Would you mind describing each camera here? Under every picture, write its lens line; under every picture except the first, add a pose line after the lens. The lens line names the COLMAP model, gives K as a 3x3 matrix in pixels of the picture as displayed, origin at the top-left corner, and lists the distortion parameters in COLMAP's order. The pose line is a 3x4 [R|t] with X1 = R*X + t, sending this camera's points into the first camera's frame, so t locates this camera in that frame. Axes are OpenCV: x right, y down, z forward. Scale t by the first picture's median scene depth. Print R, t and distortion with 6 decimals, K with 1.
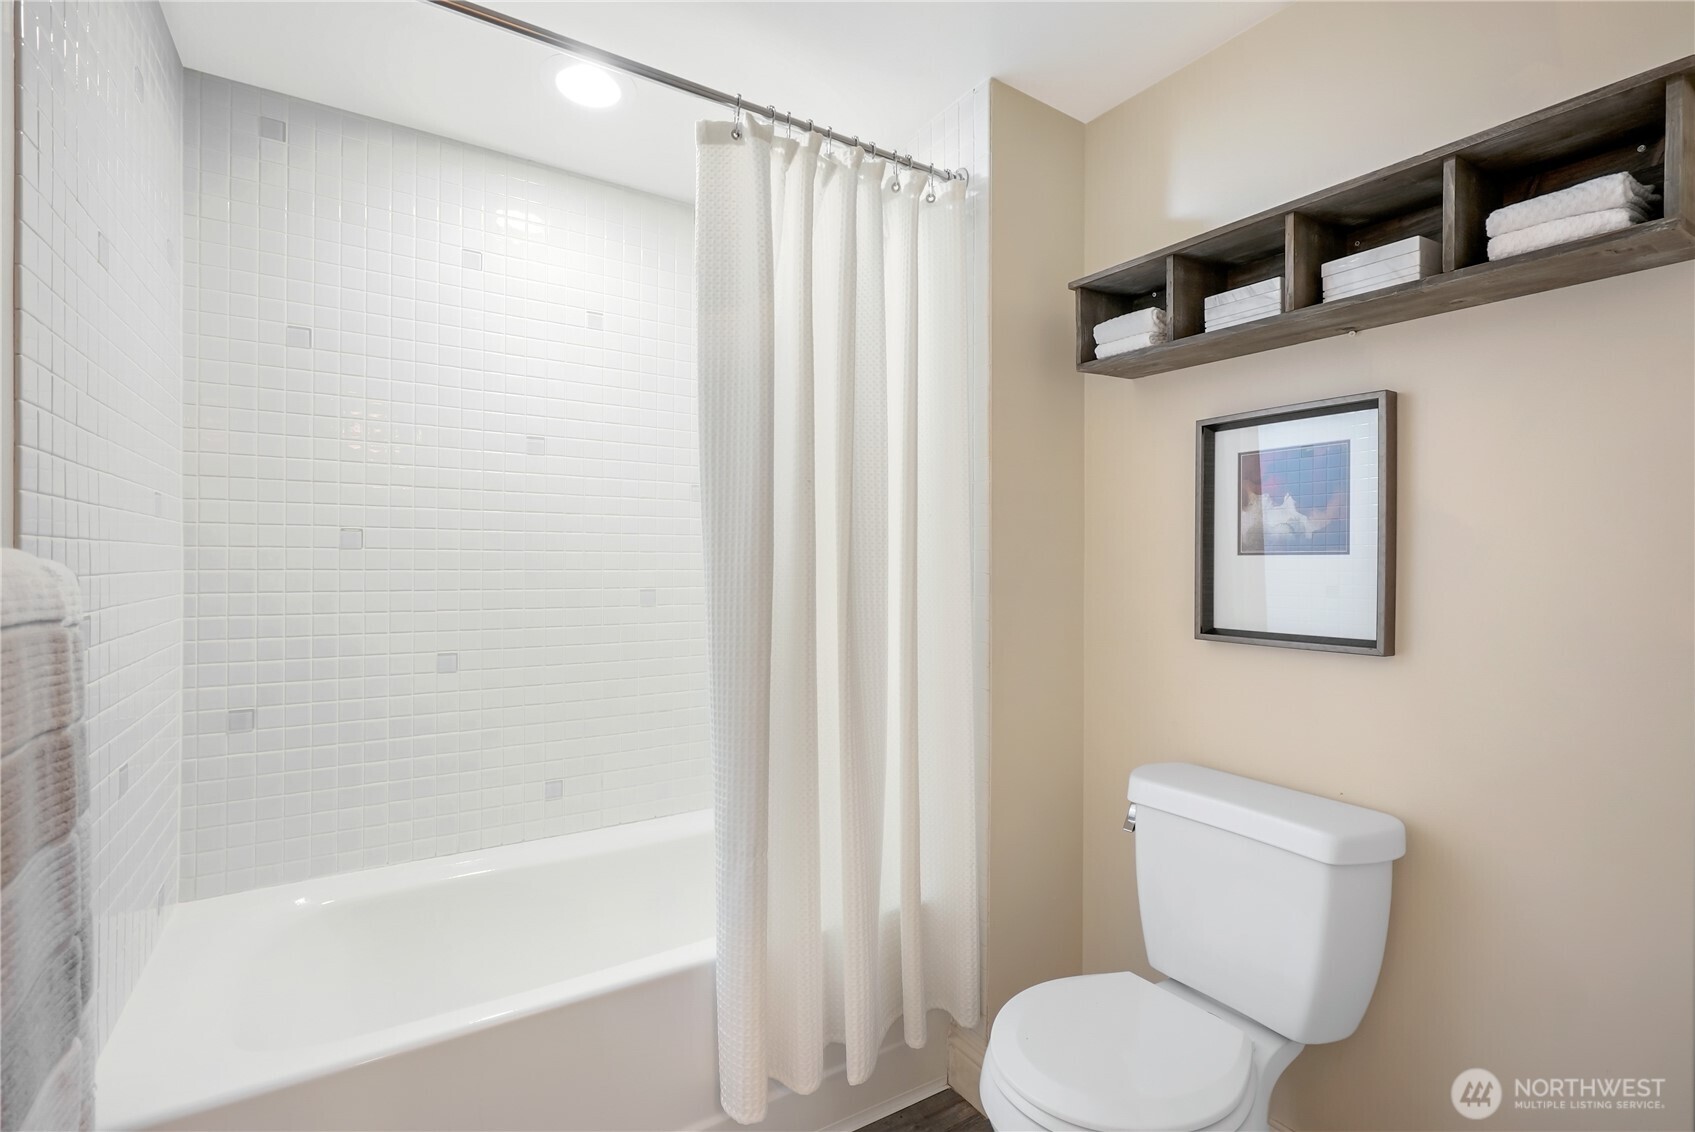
lens RADIAL K [[767.8, 0, 848.1], [0, 767.8, 562.9], [0, 0, 1]] dist [-0.008365, 0.005307]
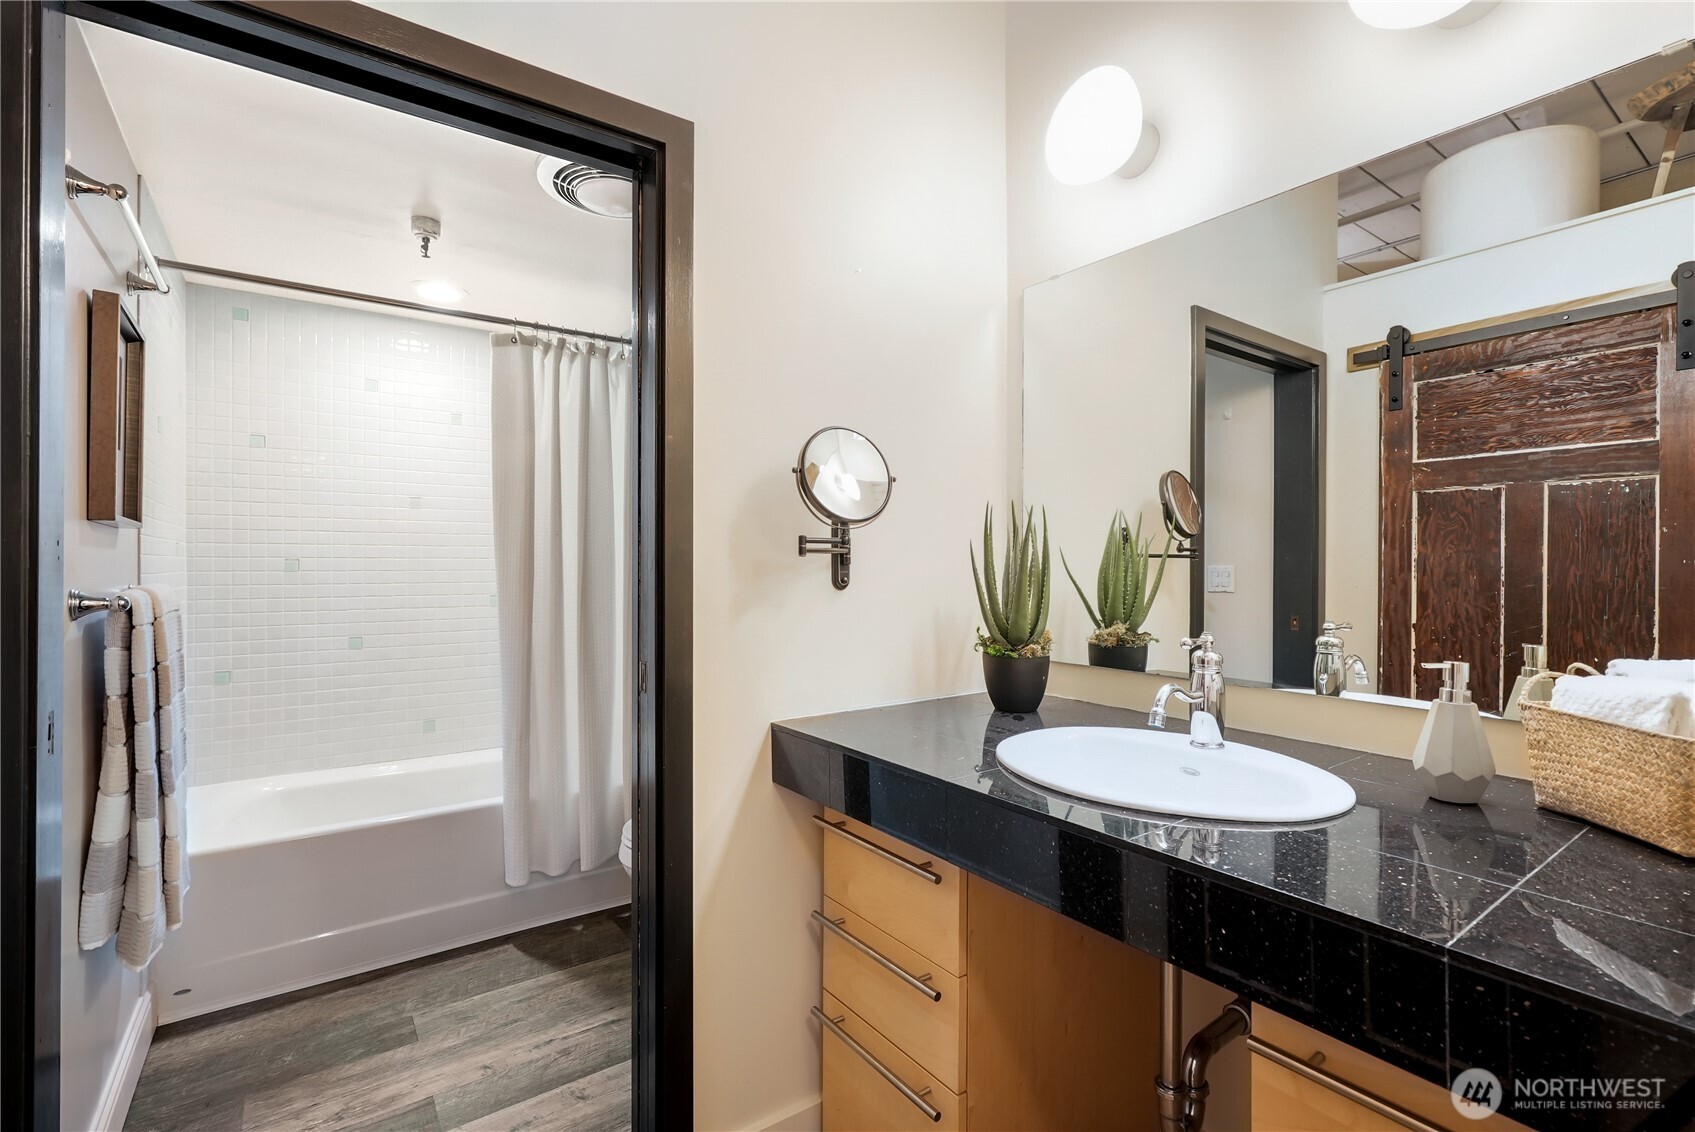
lens RADIAL K [[767.8, 0, 848.1], [0, 767.8, 562.9], [0, 0, 1]] dist [-0.008365, 0.005307]
pose [[0.998968, -0.002655, 0.045341, 0.512709], [0.002511, 0.999992, 0.003237, -0.045233], [-0.045349, -0.003120, 0.998966, -0.759641]]
